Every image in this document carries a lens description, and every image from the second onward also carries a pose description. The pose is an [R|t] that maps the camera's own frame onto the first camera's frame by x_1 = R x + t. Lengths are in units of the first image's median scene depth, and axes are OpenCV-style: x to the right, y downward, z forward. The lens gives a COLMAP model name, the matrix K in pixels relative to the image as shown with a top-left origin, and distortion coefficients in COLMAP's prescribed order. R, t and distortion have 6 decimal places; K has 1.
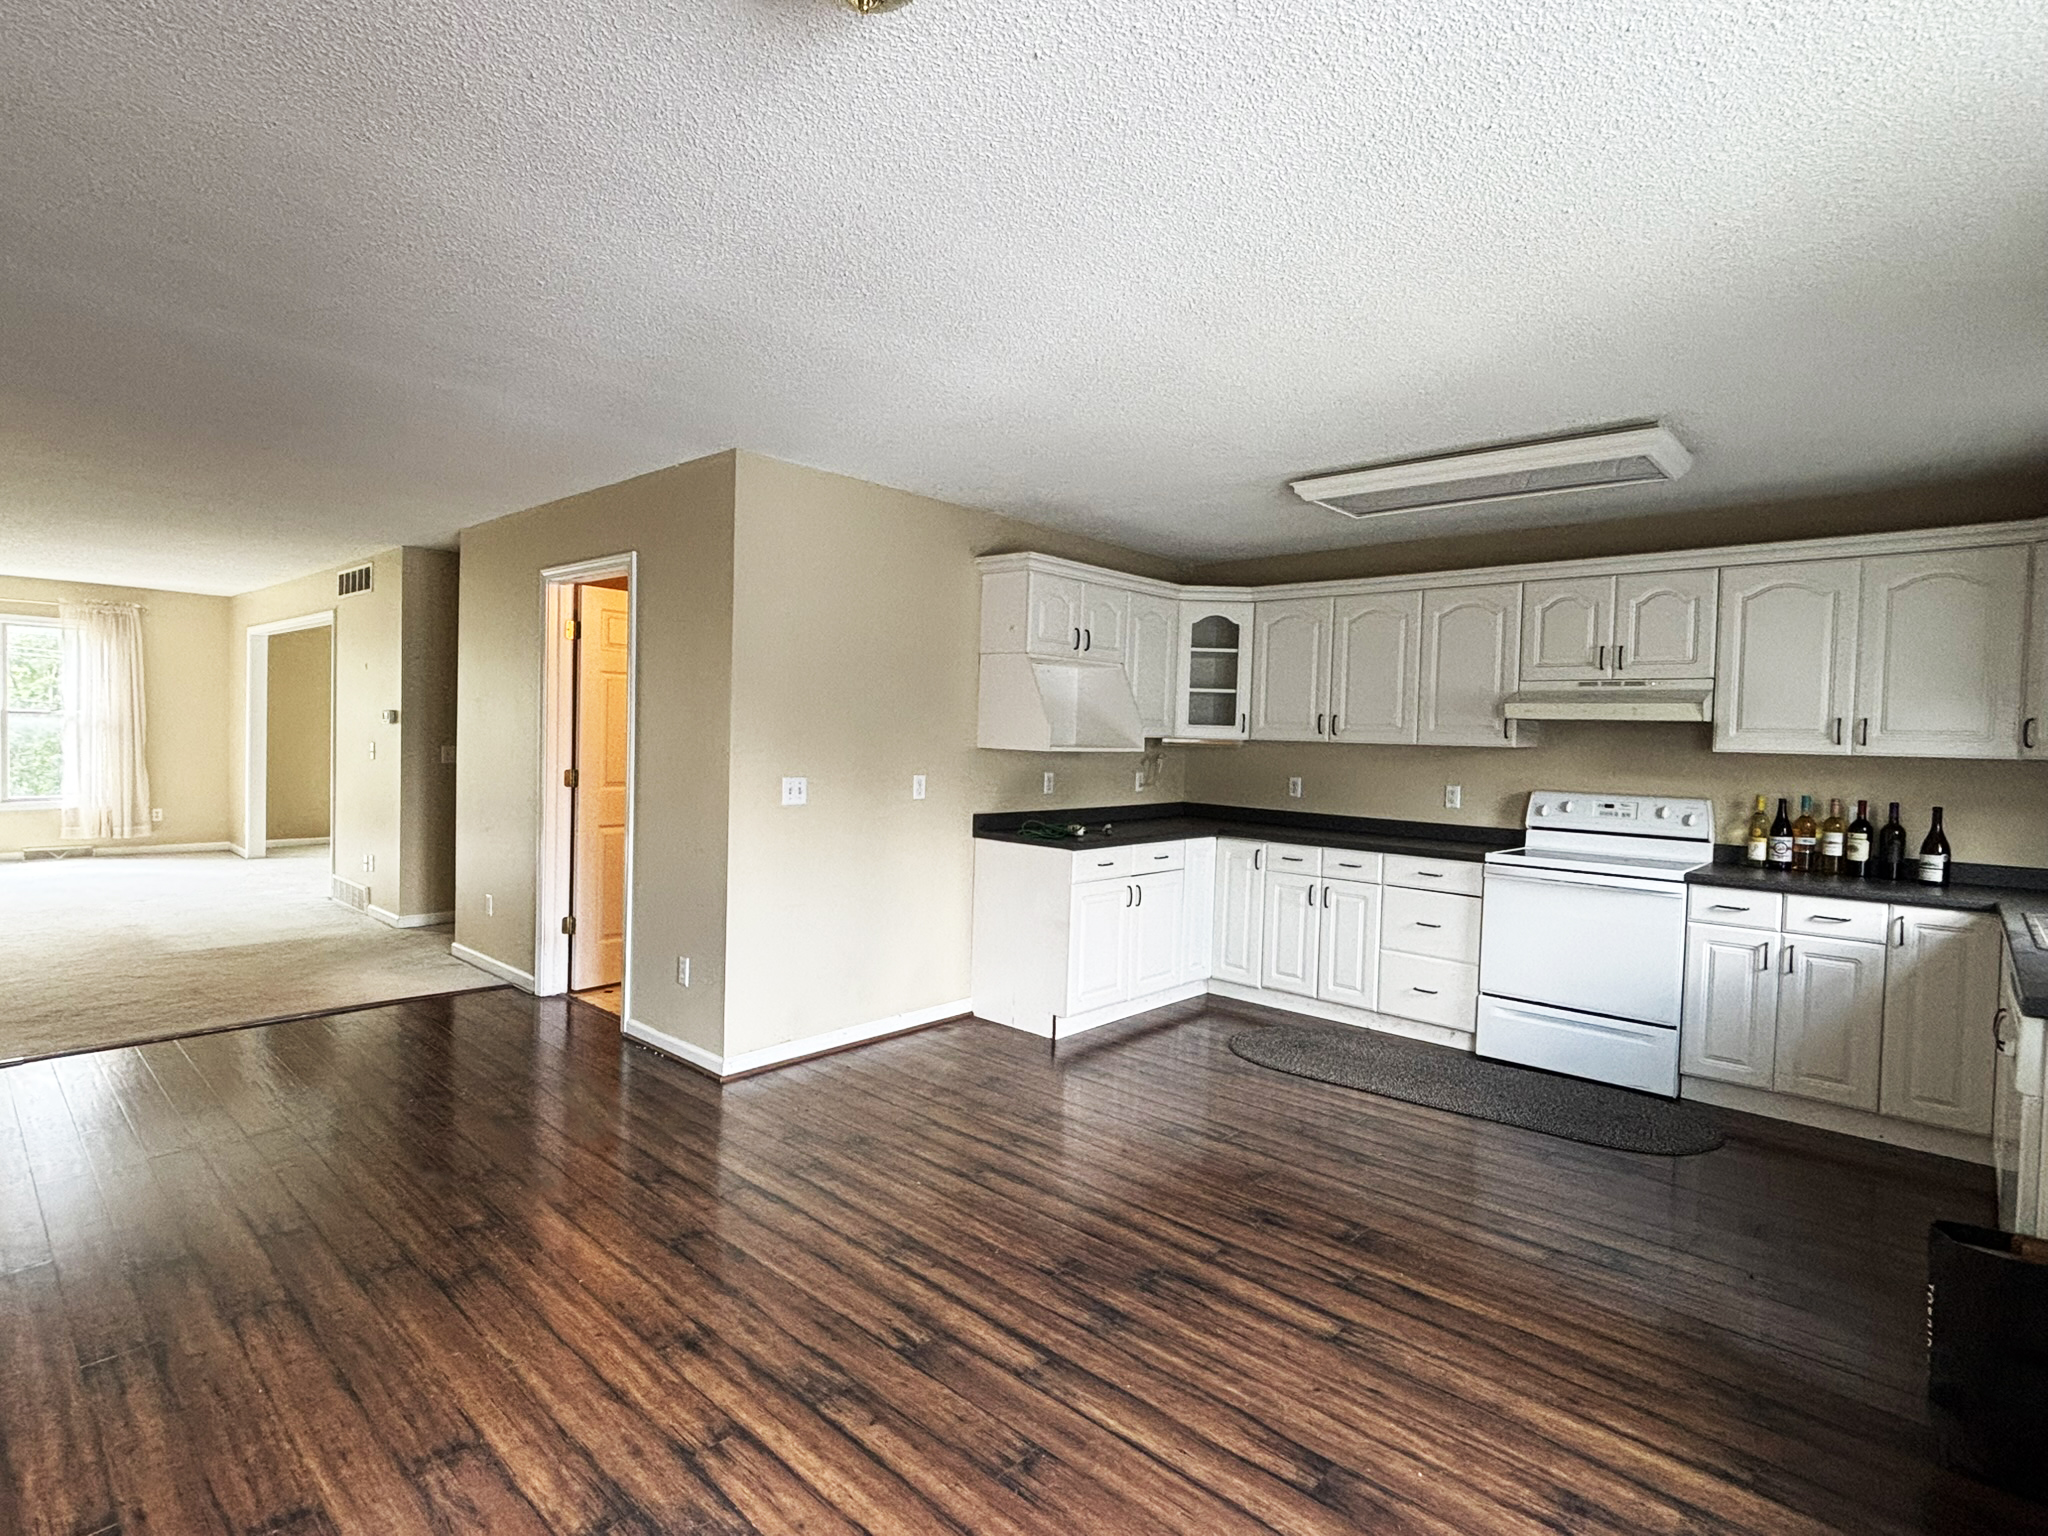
lens RADIAL K [[1023.3, 0, 979.8], [0, 1023.3, 770.0], [0, 0, 1]] dist [0.058535, -0.024974]
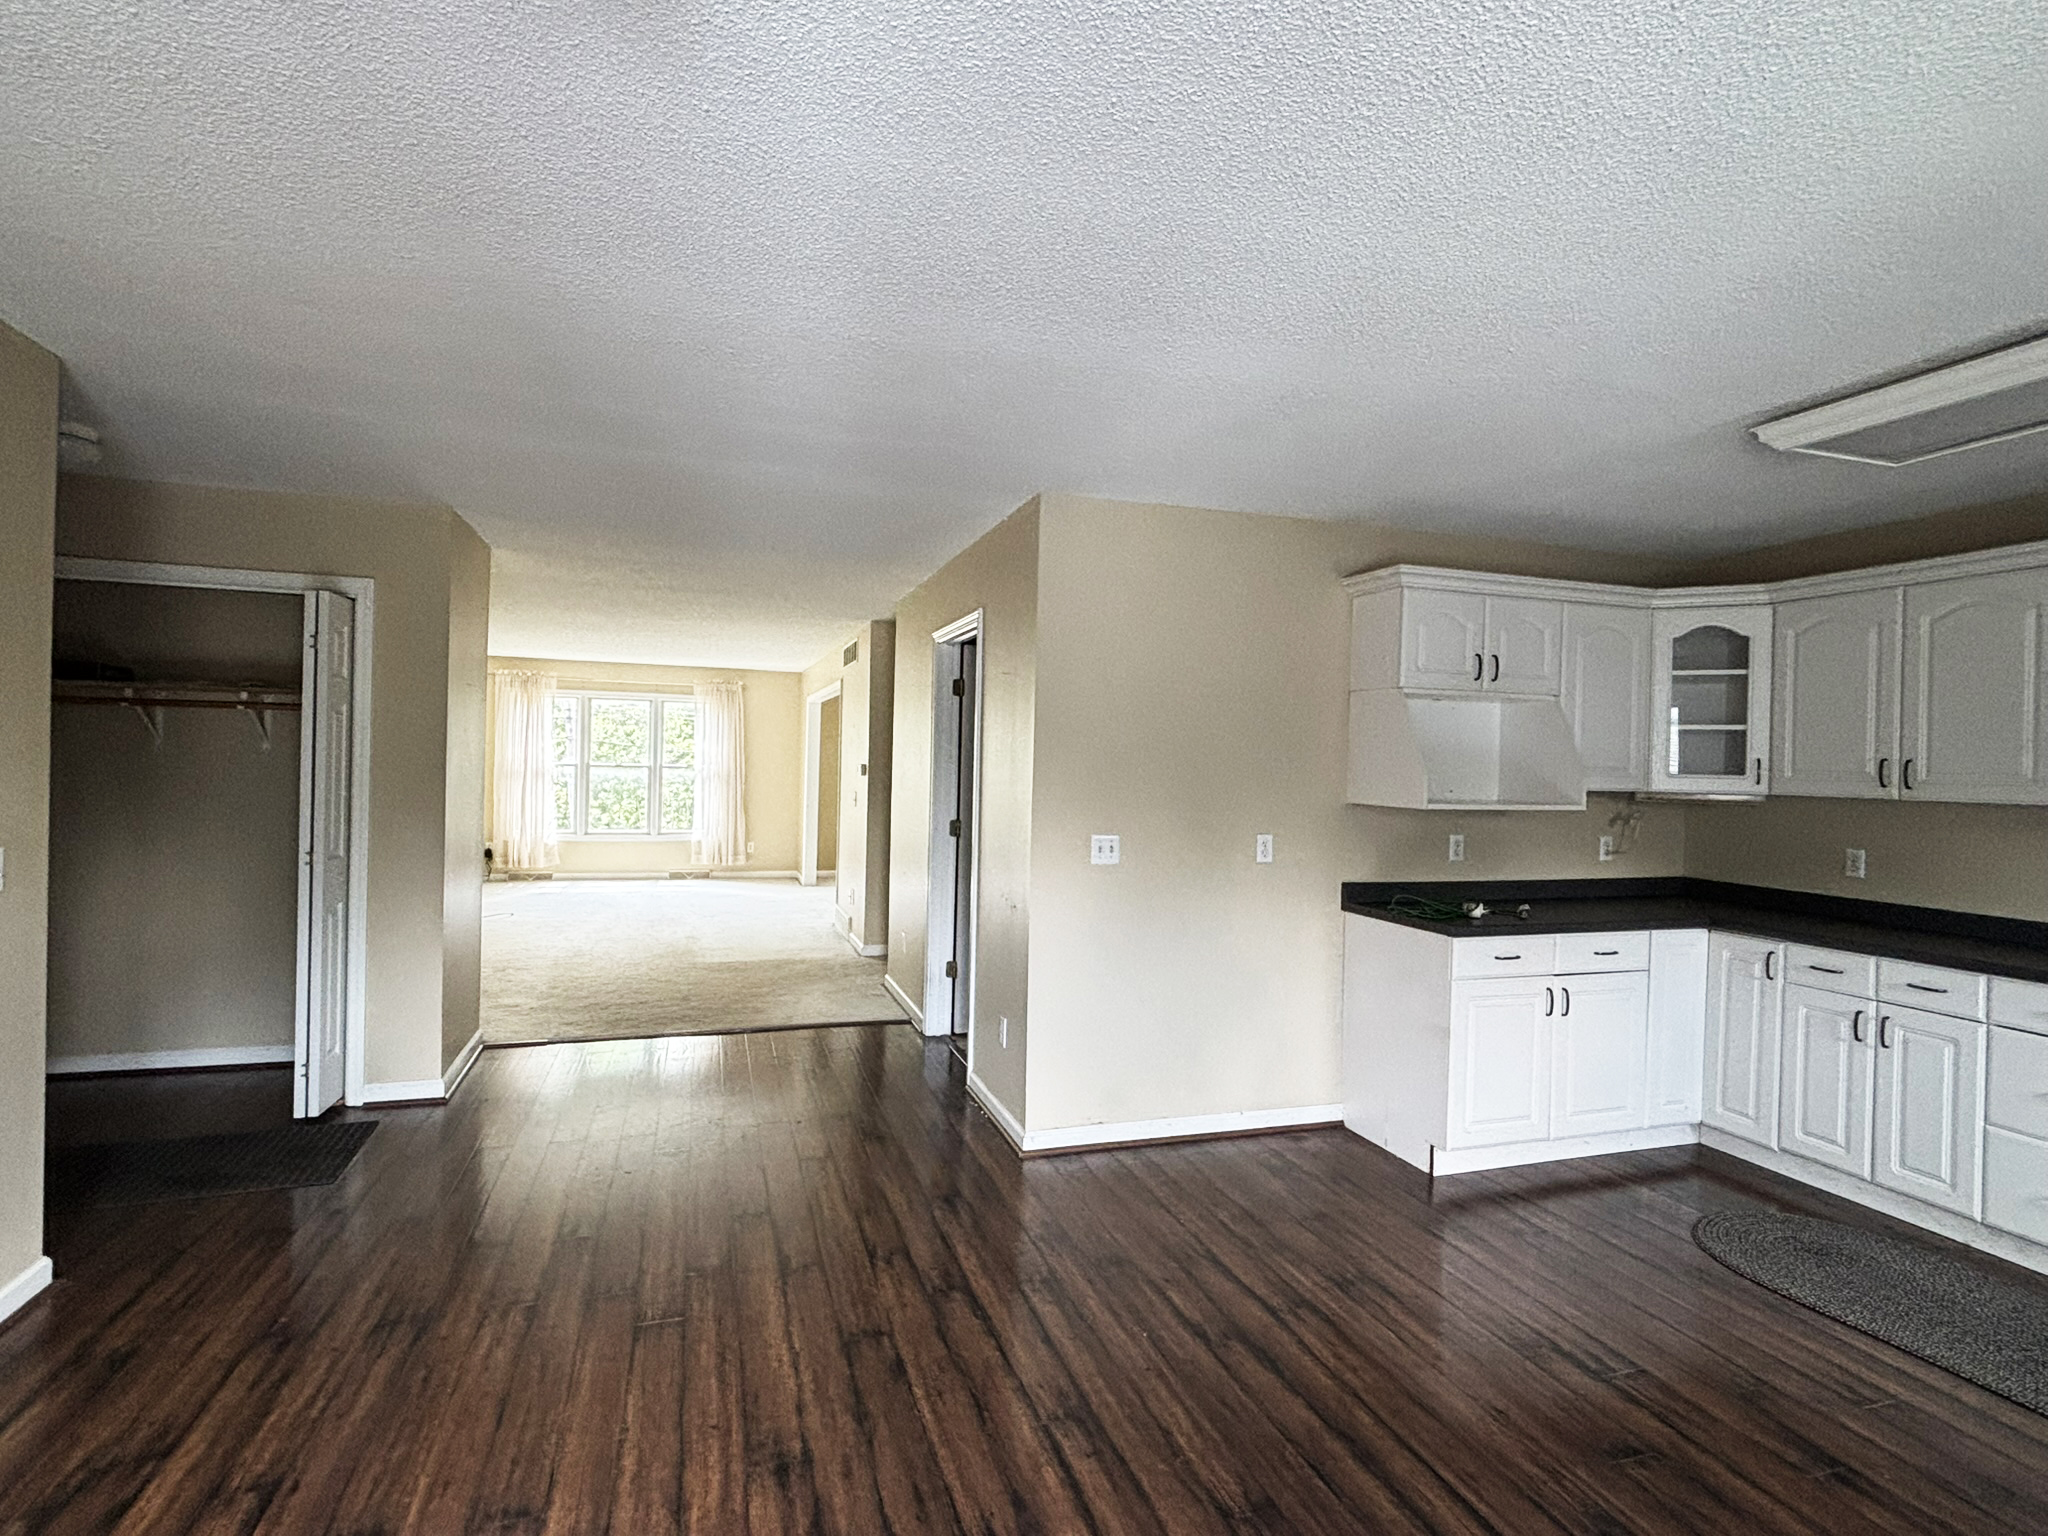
lens RADIAL K [[1021.4, 0, 1019.4], [0, 1021.4, 772.9], [0, 0, 1]] dist [0.014824, -0.000625]
pose [[0.882608, -0.003723, -0.470094, 0.155356], [-0.016054, 0.999147, -0.038055, -0.010263], [0.469835, 0.041135, 0.881795, 0.136514]]
